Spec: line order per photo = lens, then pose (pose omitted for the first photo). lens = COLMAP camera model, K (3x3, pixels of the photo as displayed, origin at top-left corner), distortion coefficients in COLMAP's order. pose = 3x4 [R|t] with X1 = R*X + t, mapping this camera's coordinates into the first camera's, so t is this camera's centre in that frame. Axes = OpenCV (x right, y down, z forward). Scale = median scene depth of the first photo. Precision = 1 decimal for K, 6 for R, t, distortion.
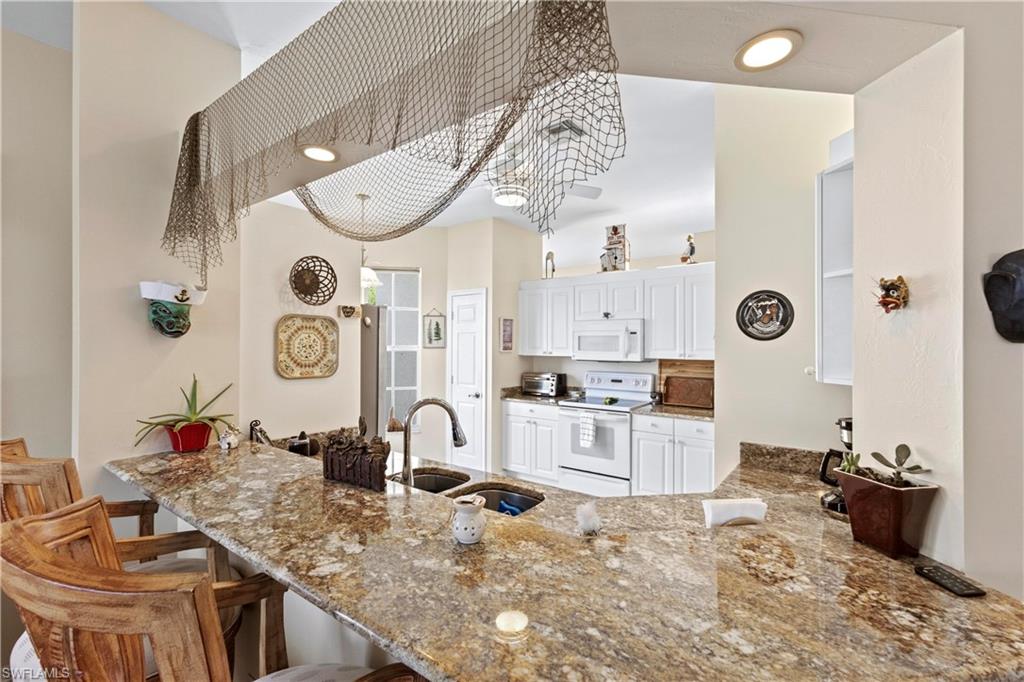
lens RADIAL K [[443.7, 0, 522.2], [0, 443.7, 343.3], [0, 0, 1]] dist [0.013963, -0.002363]
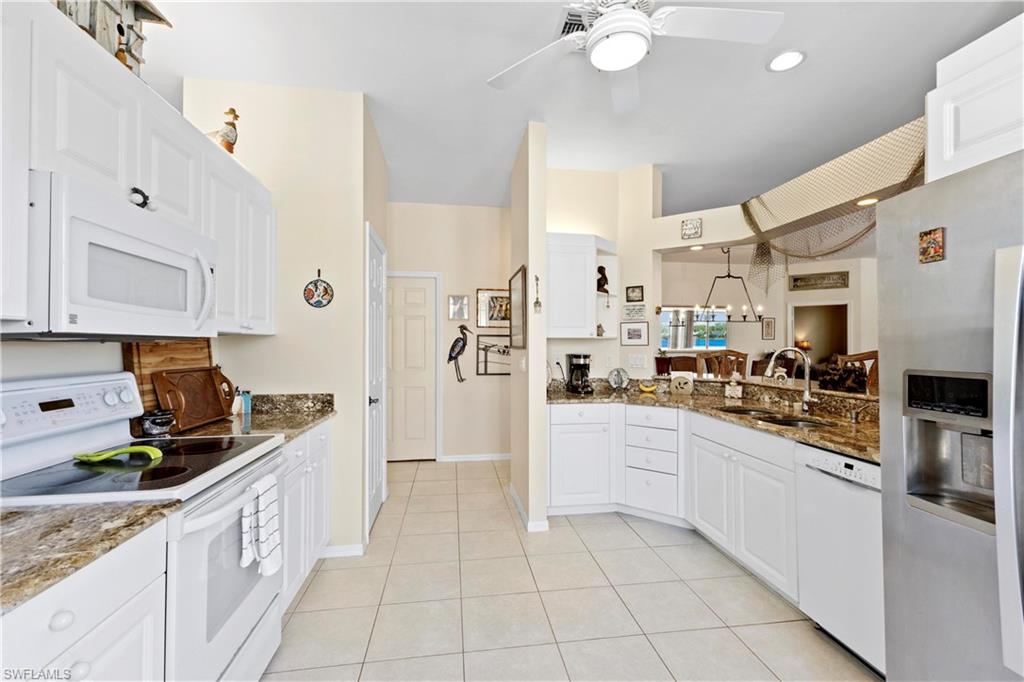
lens RADIAL K [[443.7, 0, 514.0], [0, 443.7, 342.1], [0, 0, 1]] dist [0.013963, -0.002363]
pose [[-0.695311, 0.001130, 0.718708, -0.244046], [-0.004783, 0.999969, -0.006200, 0.044459], [-0.718693, -0.007749, -0.695284, 1.045410]]
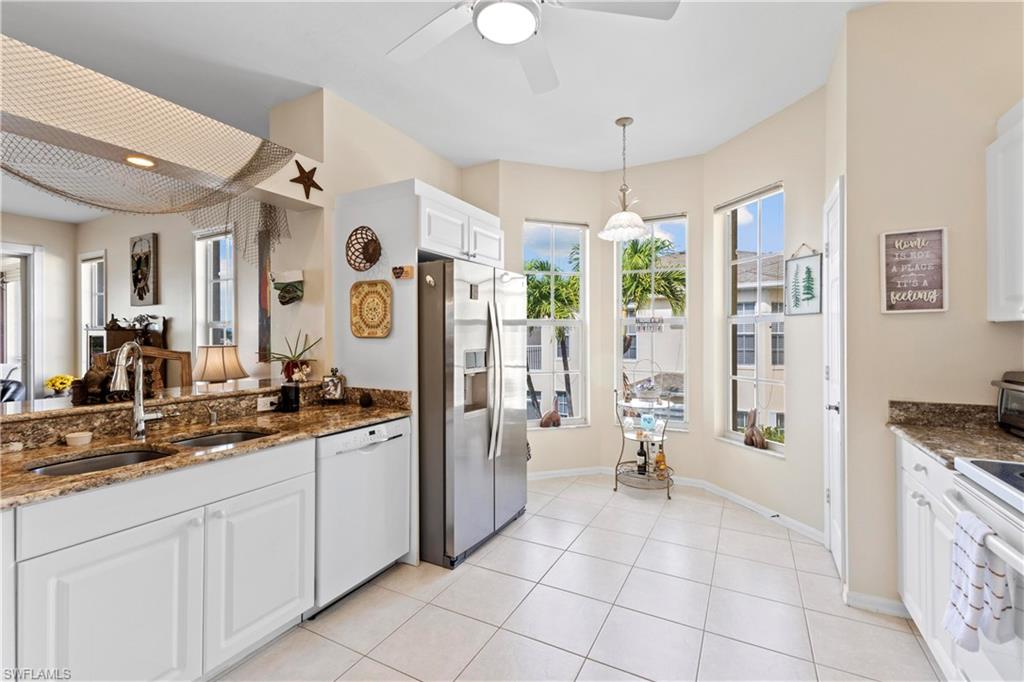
lens RADIAL K [[443.7, 0, 510.1], [0, 443.7, 333.6], [0, 0, 1]] dist [0.013963, -0.002363]
pose [[0.130336, -0.011515, -0.991403, 0.355175], [0.005492, 0.999926, -0.010892, 0.044021], [0.991455, -0.004025, 0.130389, 0.647478]]
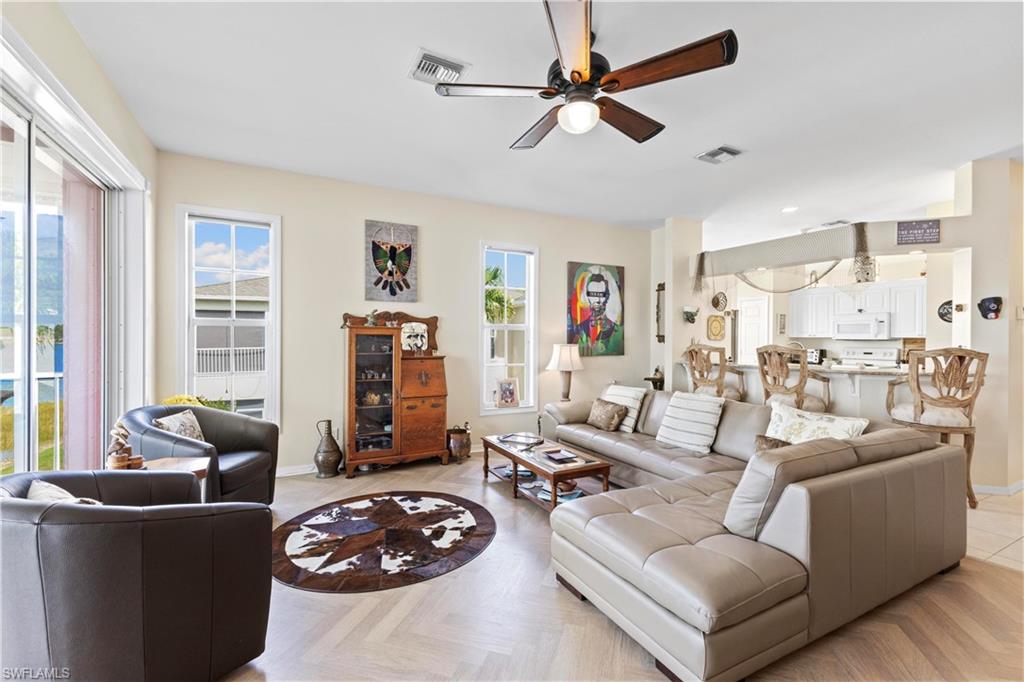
lens RADIAL K [[443.7, 0, 520.6], [0, 443.7, 336.7], [0, 0, 1]] dist [0.013963, -0.002363]
pose [[0.899825, 0.002675, -0.436243, -0.203964], [-0.003490, 0.999993, -0.001069, 0.035317], [0.436237, 0.002484, 0.899828, -0.959627]]
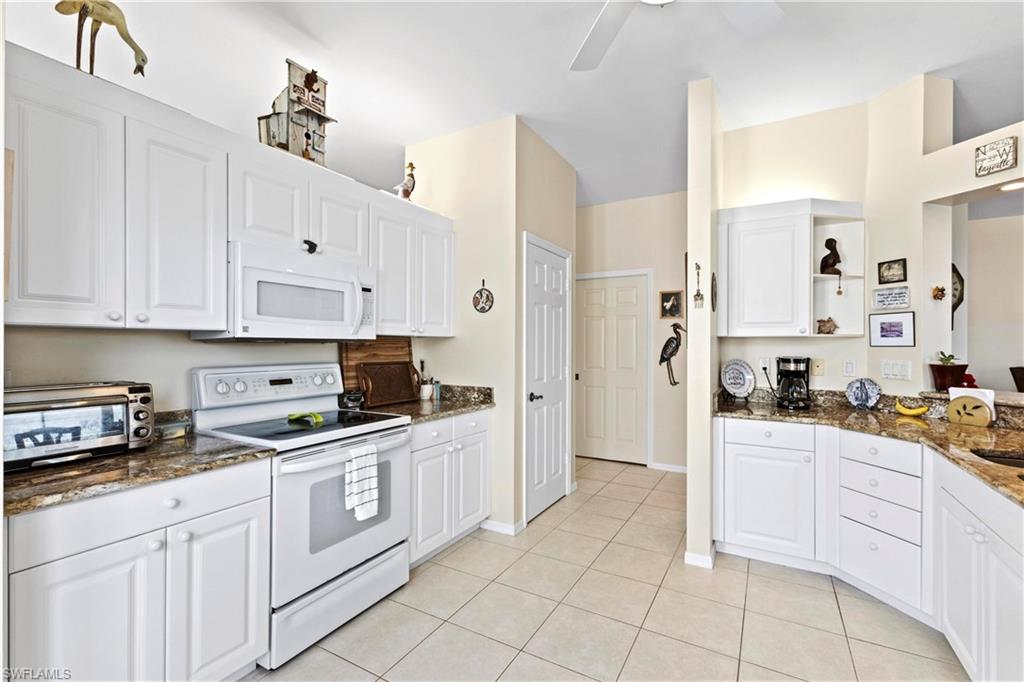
lens RADIAL K [[443.7, 0, 517.3], [0, 443.7, 344.1], [0, 0, 1]] dist [0.013963, -0.002363]
pose [[-0.111117, -0.002861, 0.993803, -0.327728], [-0.005560, 0.999982, 0.002257, 0.042552], [-0.993792, -0.005275, -0.111131, 0.838604]]
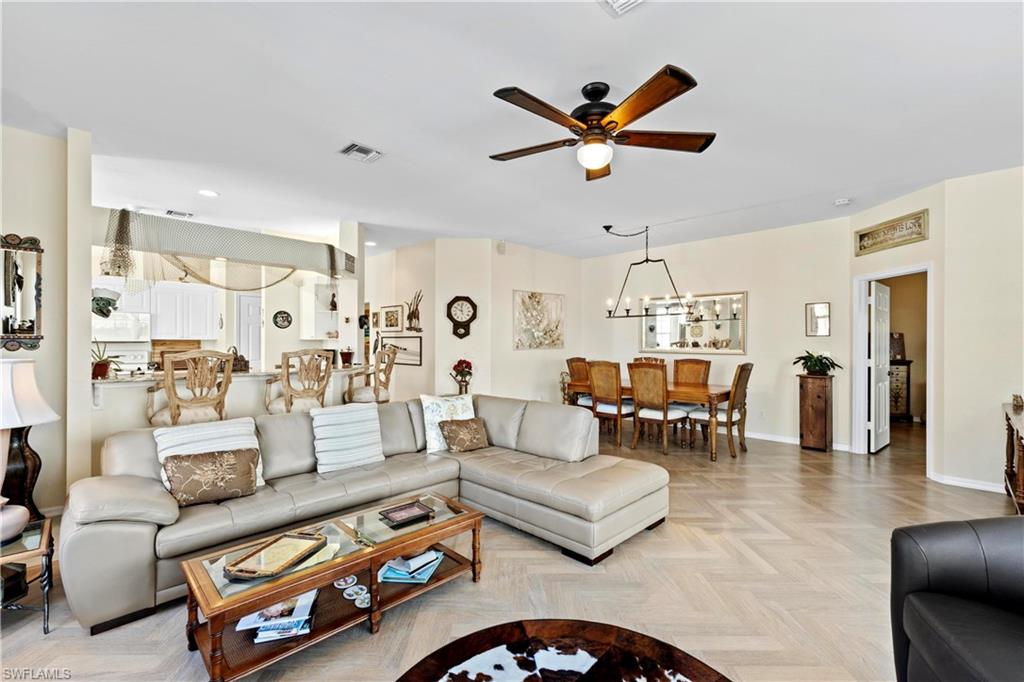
lens RADIAL K [[443.7, 0, 514.3], [0, 443.7, 343.2], [0, 0, 1]] dist [0.013963, -0.002363]
pose [[0.152572, -0.005907, 0.988275, -0.999797], [-0.003278, 0.999974, 0.006484, 0.030977], [-0.988287, -0.004229, 0.152549, -0.437753]]
